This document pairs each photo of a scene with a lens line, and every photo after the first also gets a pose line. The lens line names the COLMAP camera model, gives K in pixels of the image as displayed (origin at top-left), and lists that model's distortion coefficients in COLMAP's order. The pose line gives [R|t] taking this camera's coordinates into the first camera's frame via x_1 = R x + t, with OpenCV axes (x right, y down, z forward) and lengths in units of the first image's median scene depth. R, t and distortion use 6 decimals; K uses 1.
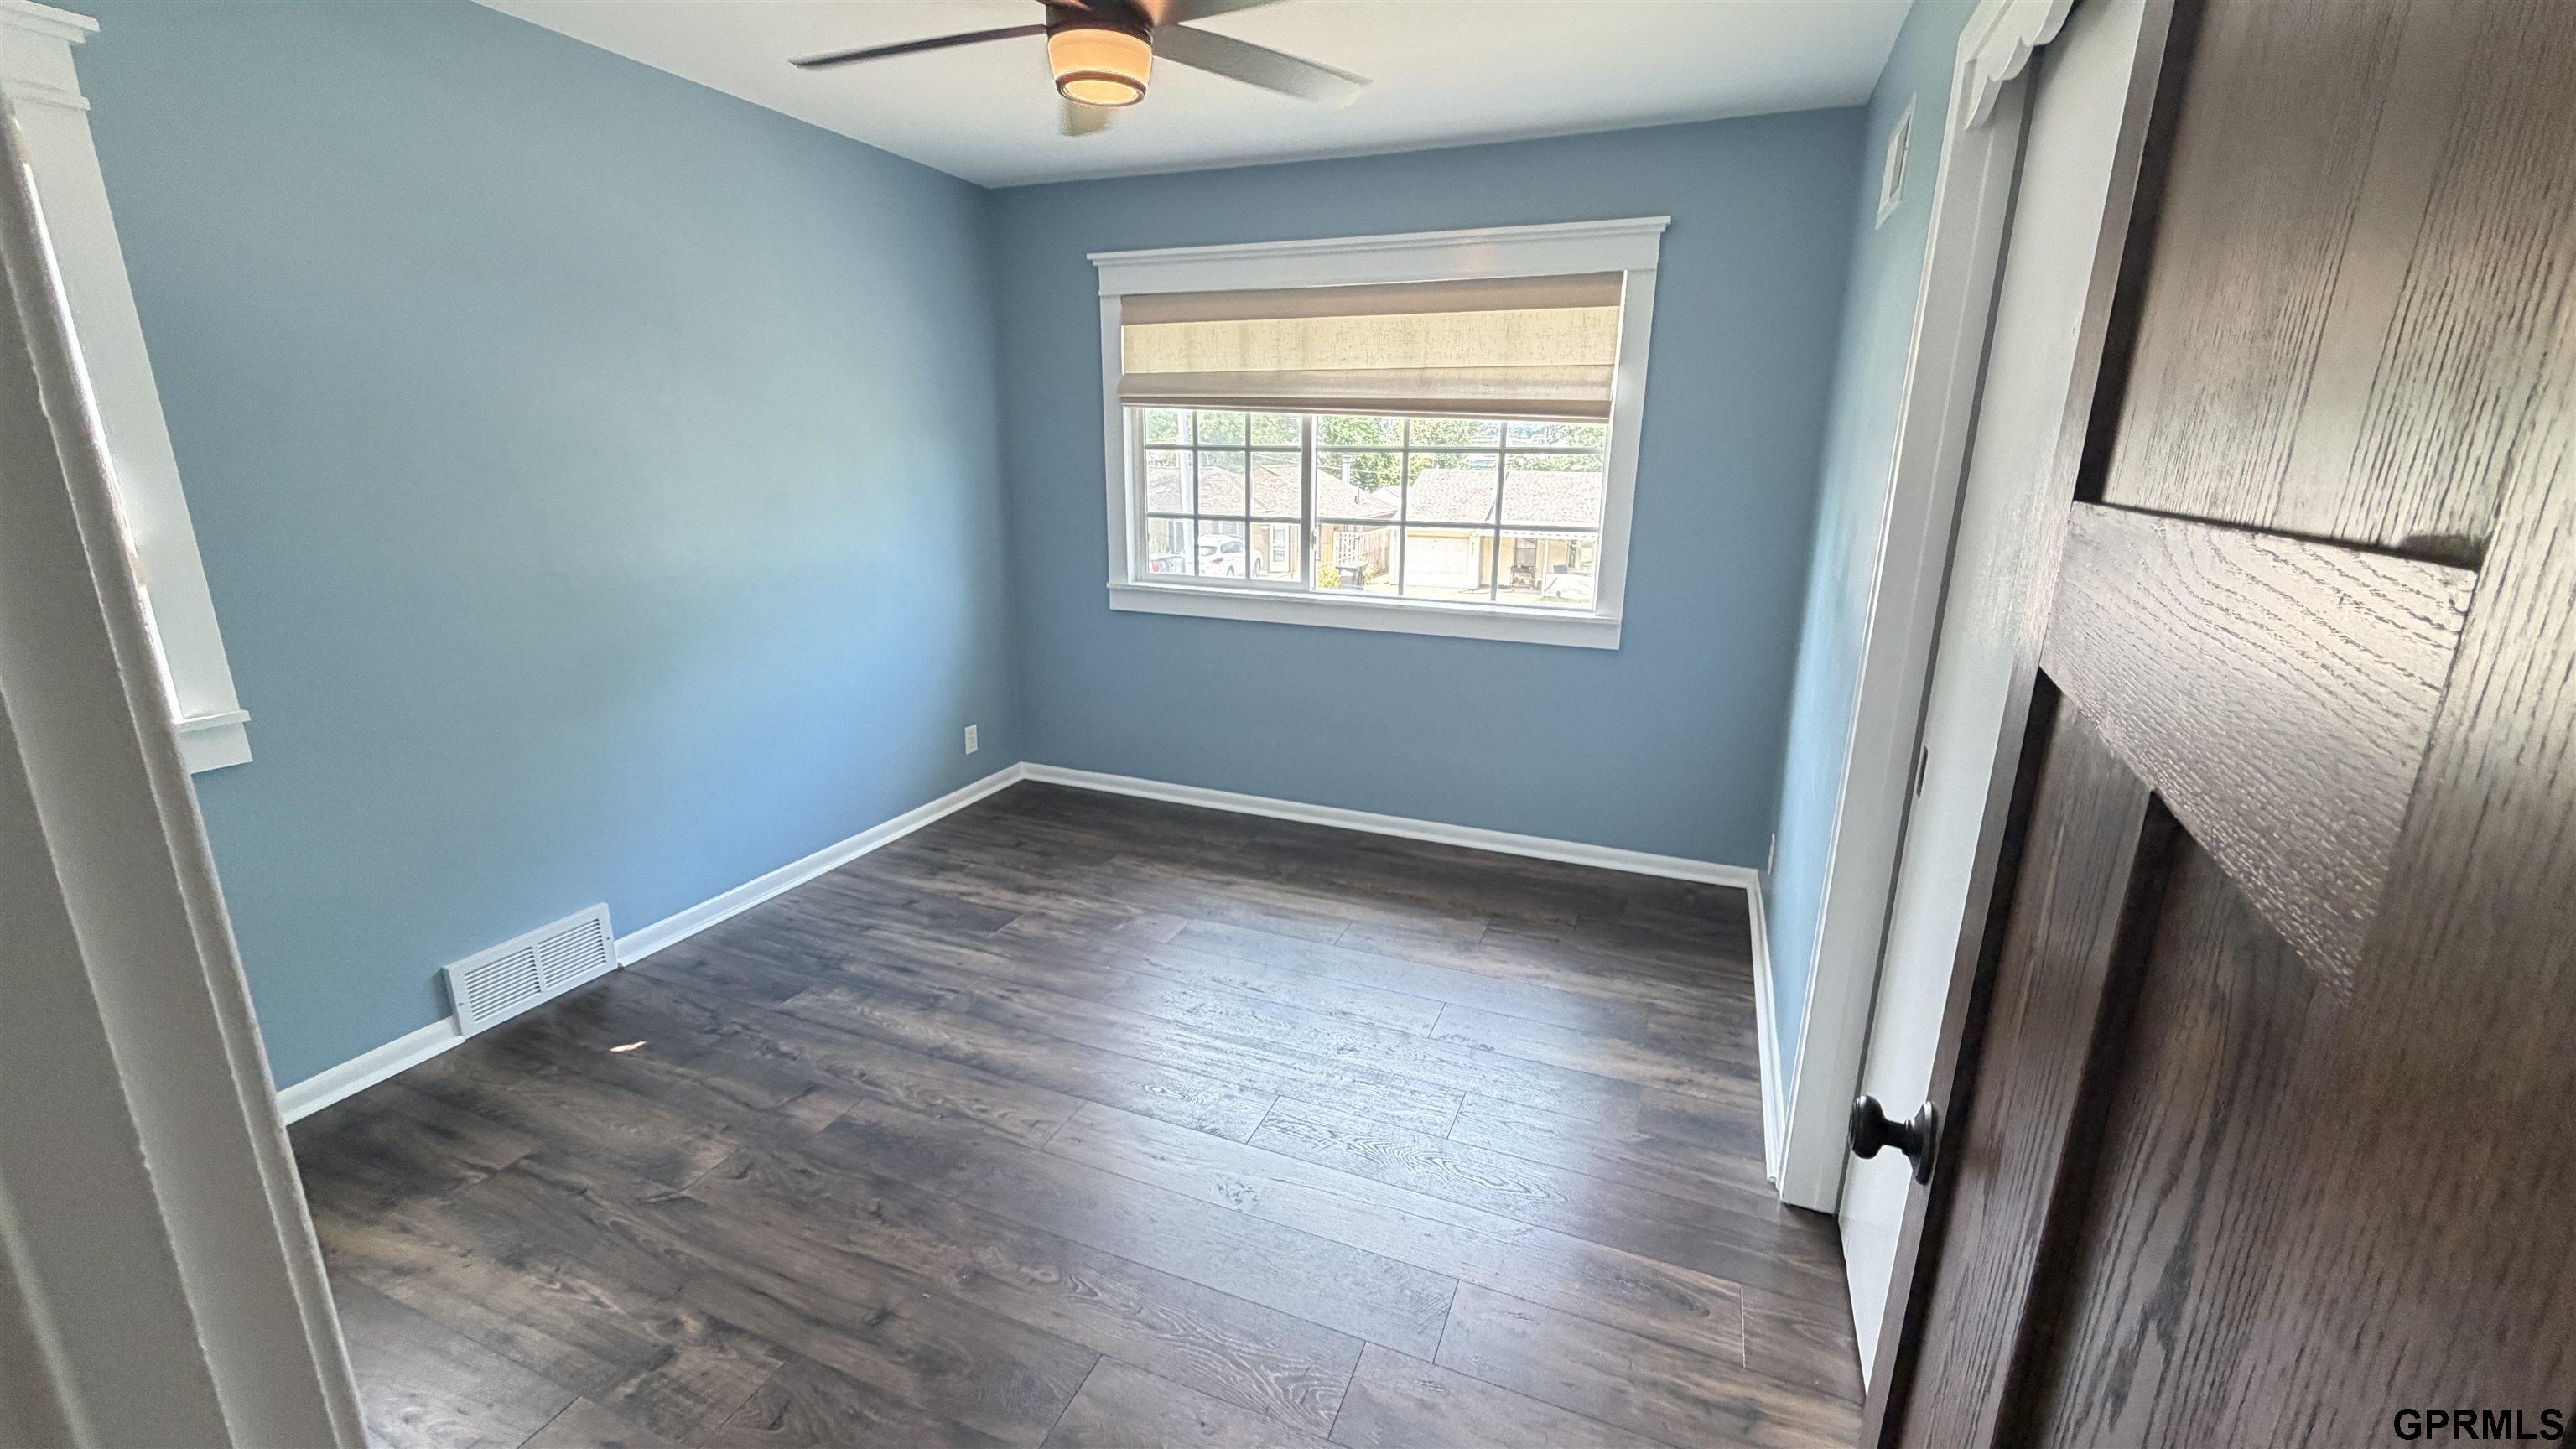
lens RADIAL K [[1024.4, 0, 1288.3], [0, 1024.4, 720.5], [0, 0, 1]] dist [0.001494, -0.000675]
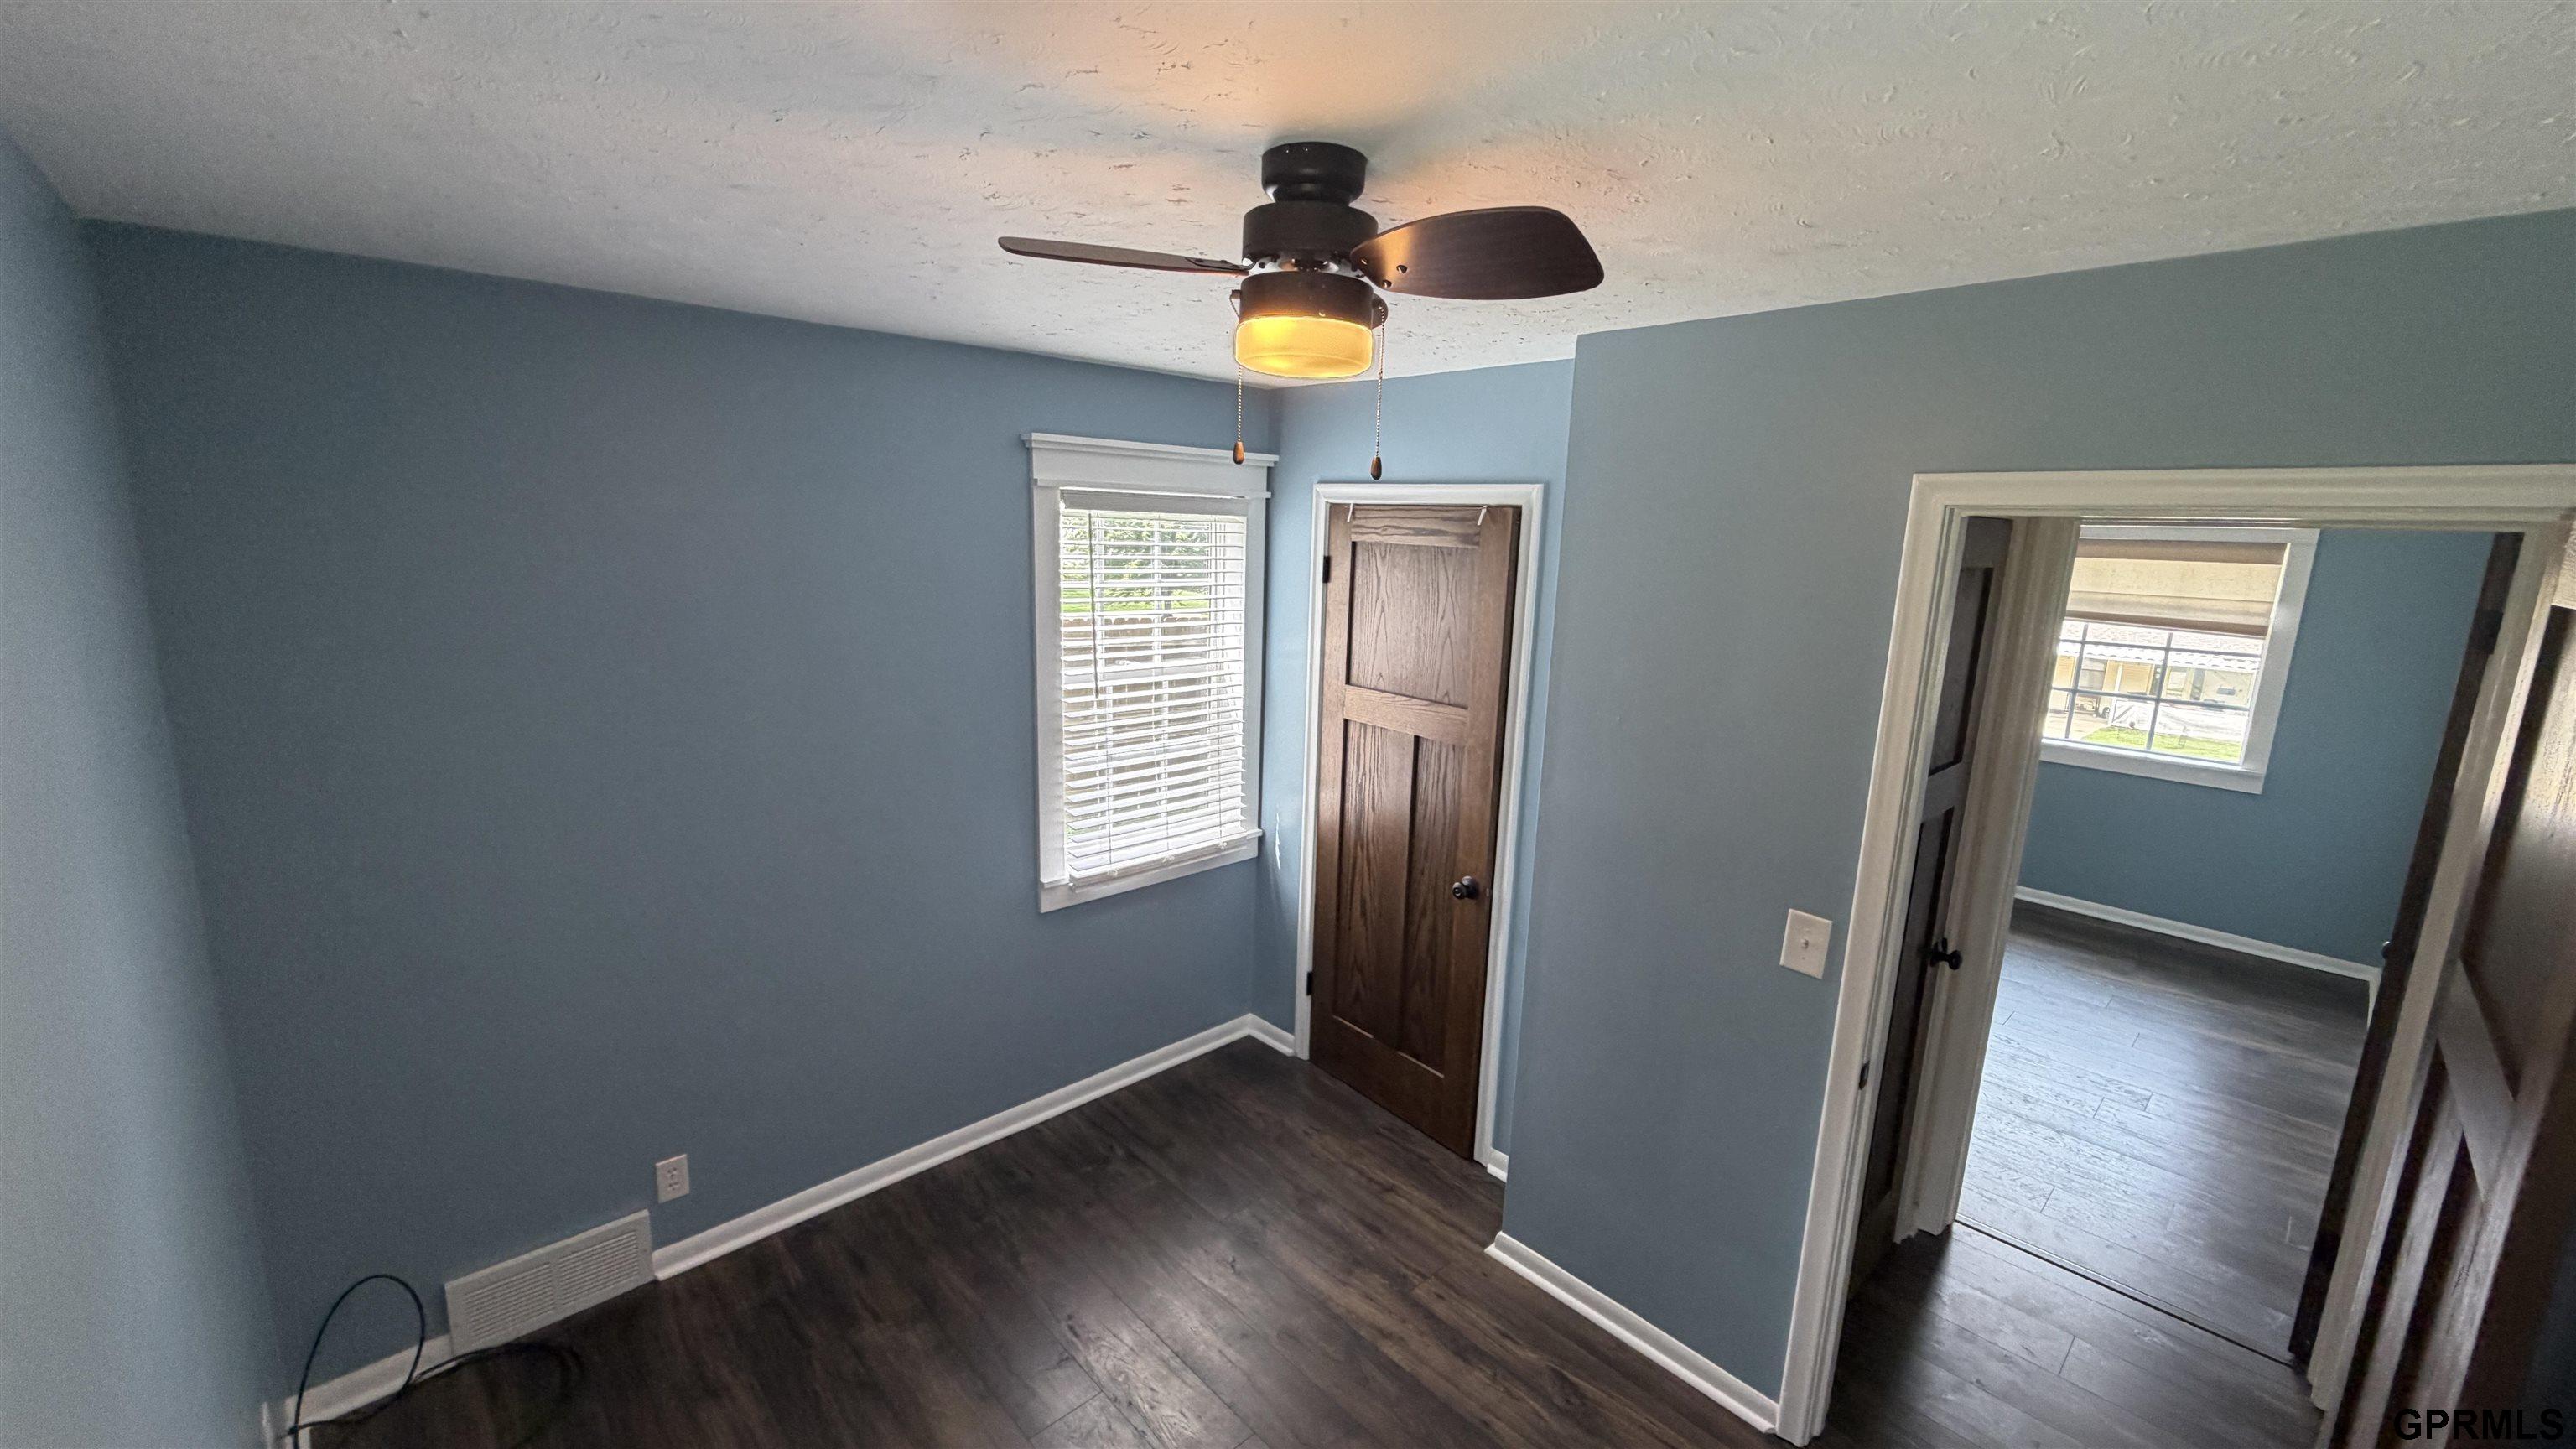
lens RADIAL K [[1024.4, 0, 1279.9], [0, 1024.4, 712.4], [0, 0, 1]] dist [0.001494, -0.000675]
pose [[0.901430, 0.095995, -0.422147, -0.326183], [-0.132044, 0.989608, -0.056925, 0.081676], [0.412296, 0.107056, 0.904738, -0.888917]]
